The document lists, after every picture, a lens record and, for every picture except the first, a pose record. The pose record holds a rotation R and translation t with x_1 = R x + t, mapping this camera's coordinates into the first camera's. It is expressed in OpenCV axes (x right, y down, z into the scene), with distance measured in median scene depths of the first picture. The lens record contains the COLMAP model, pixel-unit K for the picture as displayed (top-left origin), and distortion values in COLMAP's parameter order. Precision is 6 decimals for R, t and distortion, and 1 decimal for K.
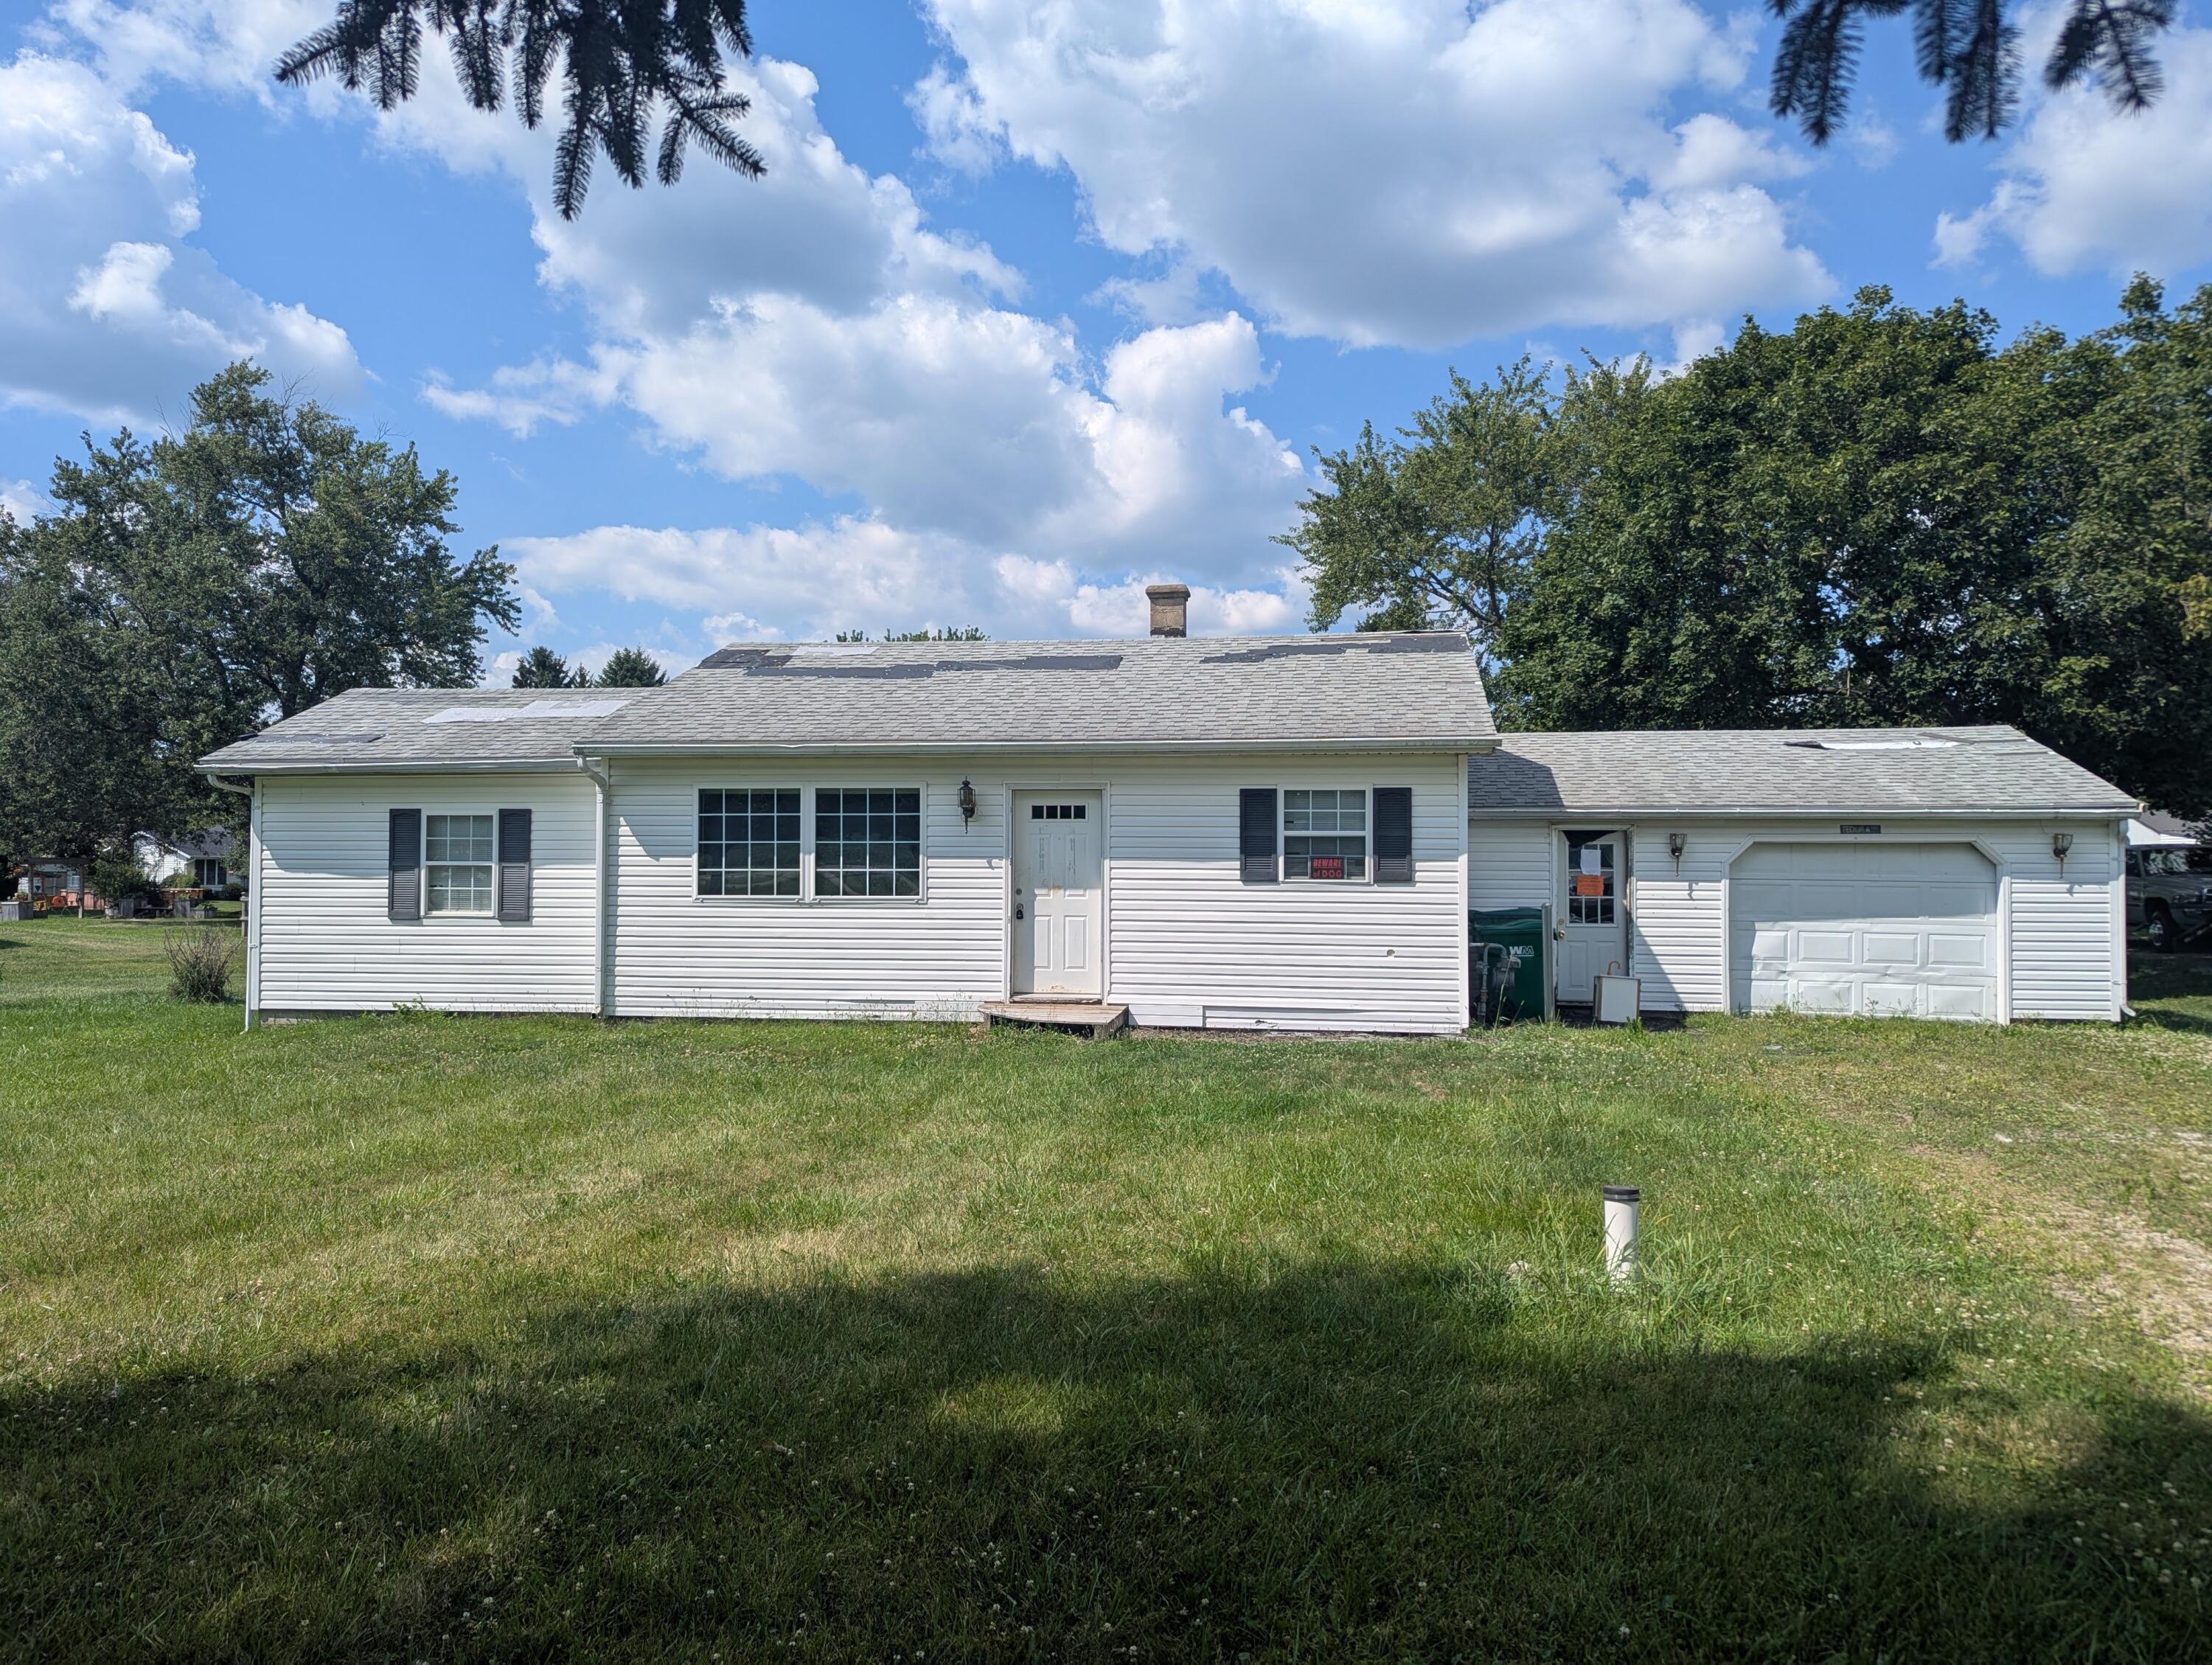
lens RADIAL K [[1541.0, 0, 1106.0], [0, 1541.0, 832.5], [0, 0, 1]] dist [0.053942, -0.033444]
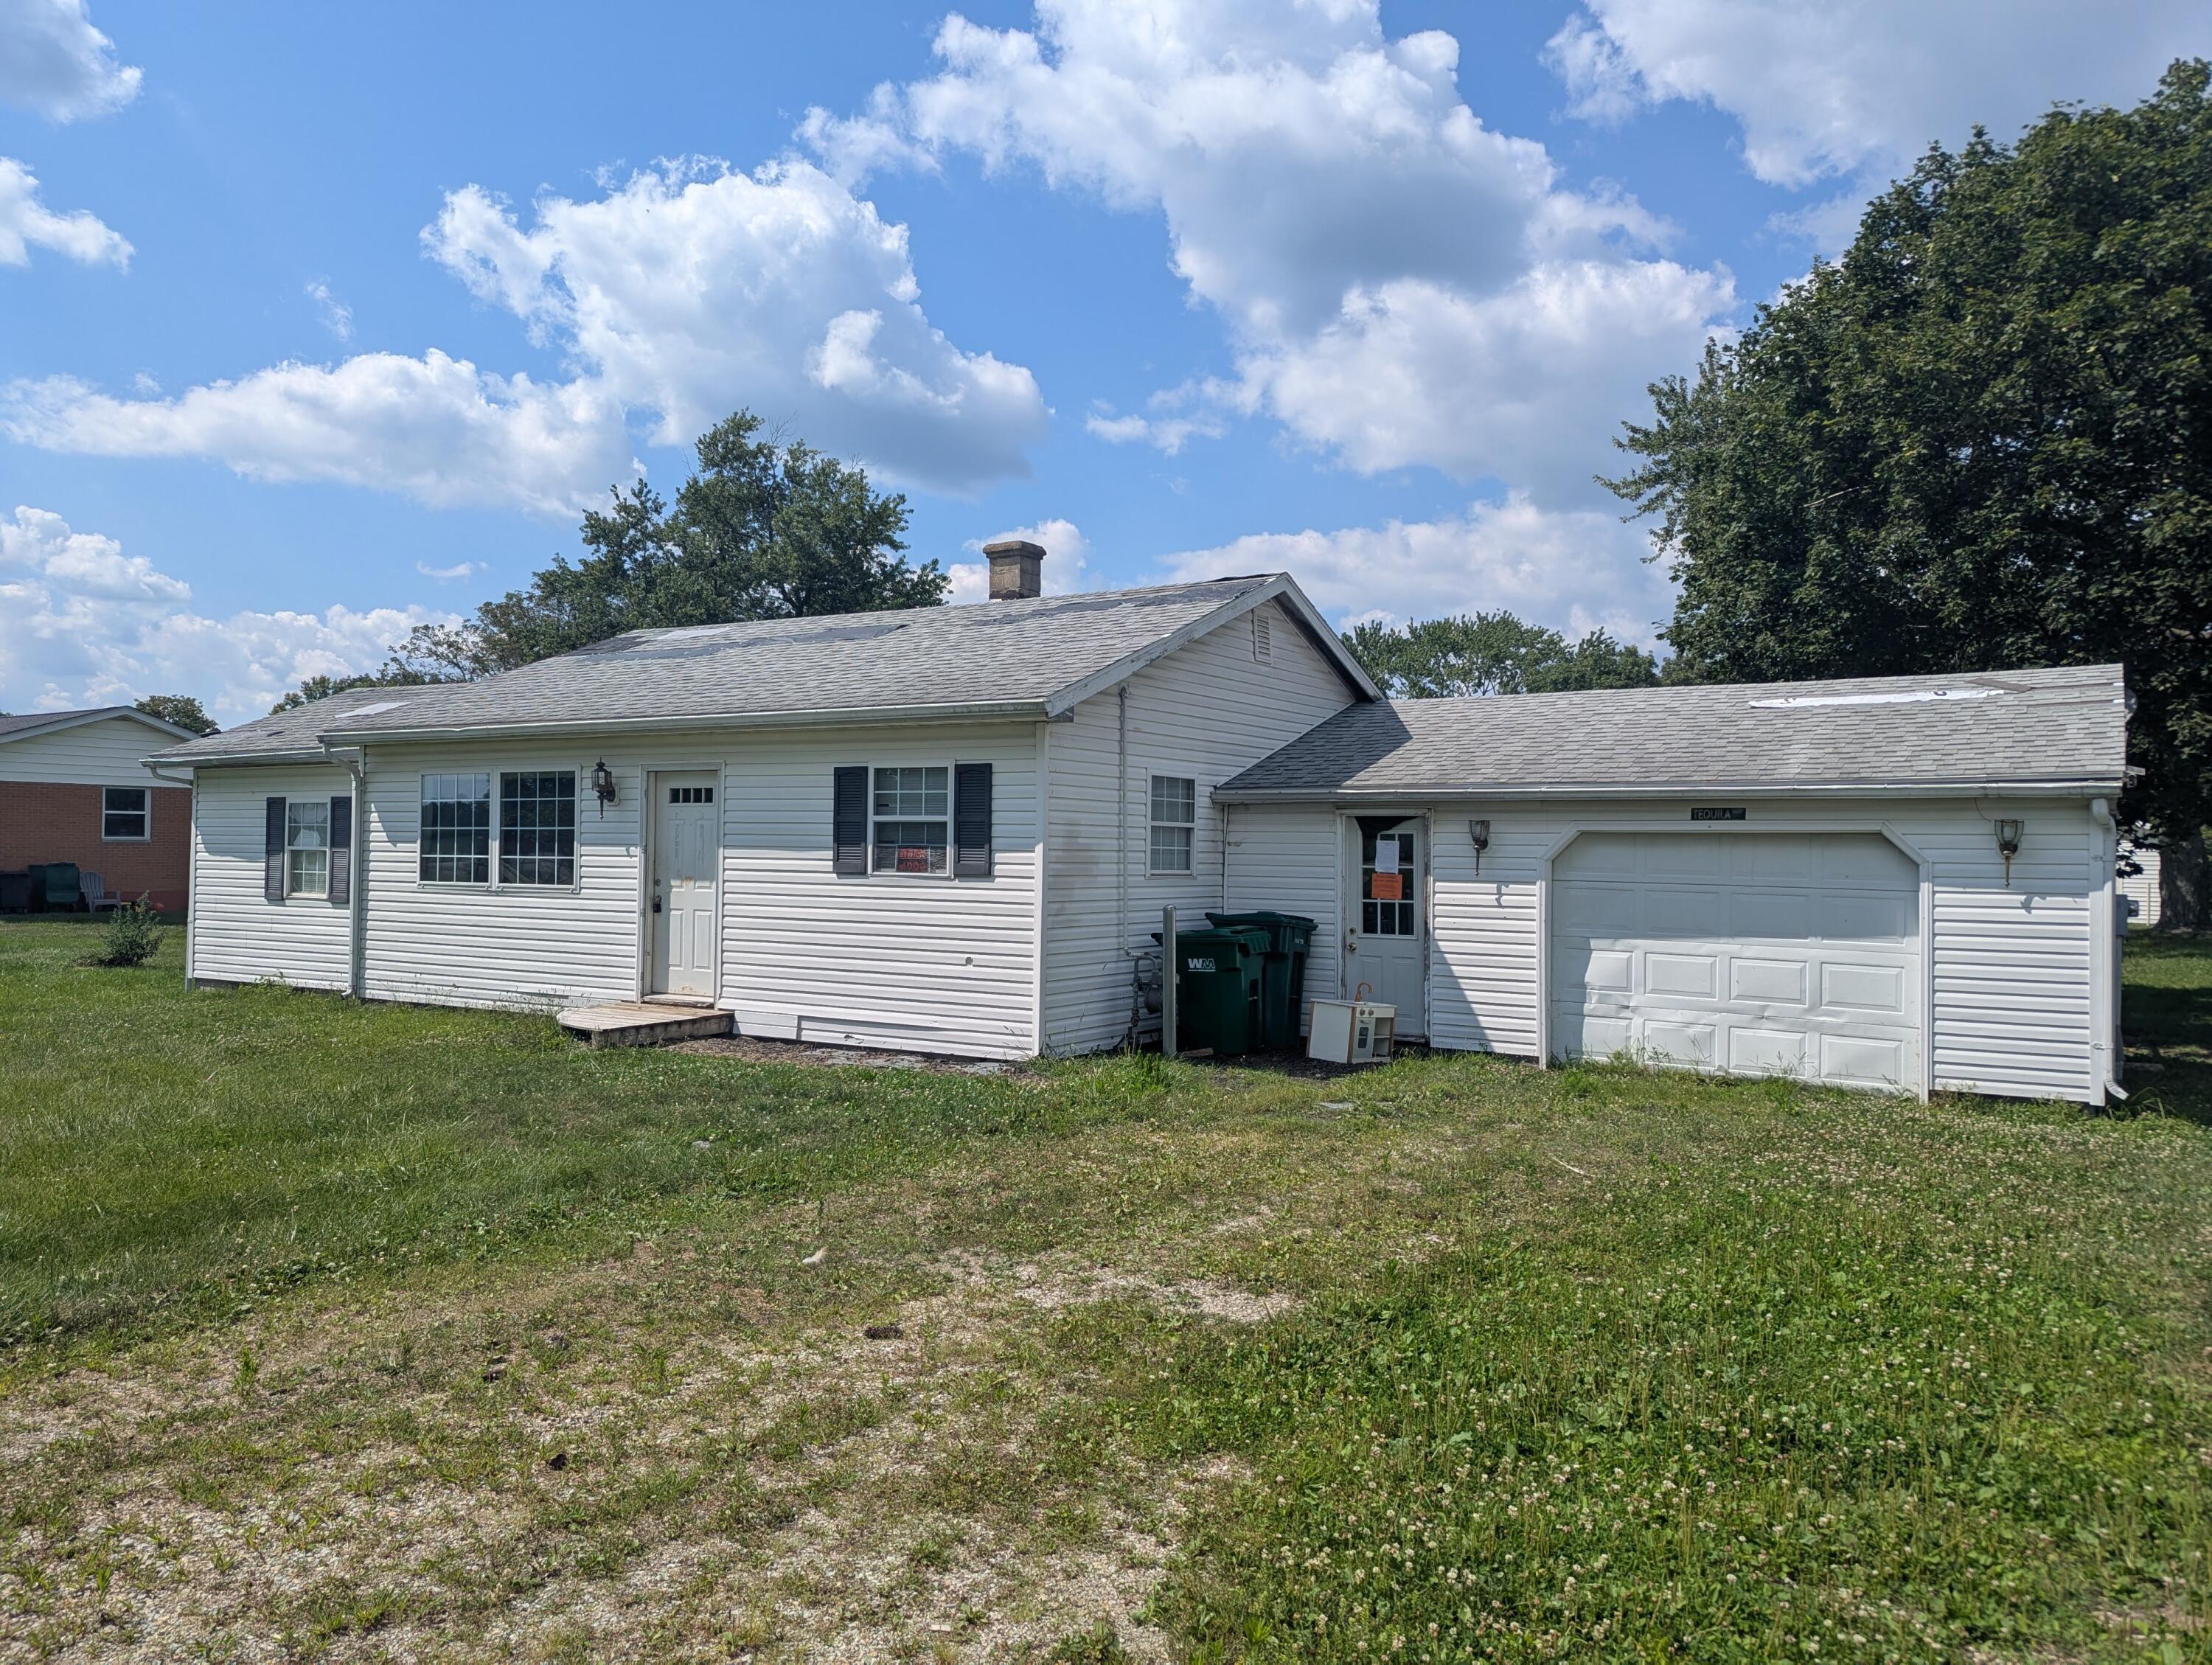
lens RADIAL K [[1547.8, 0, 1099.3], [0, 1547.8, 826.4], [0, 0, 1]] dist [0.069740, -0.062057]
pose [[0.921613, 0.001337, -0.388107, 0.532476], [-0.001453, 0.999999, -0.000005, 0.004465], [0.388107, 0.000568, 0.921614, 0.237030]]
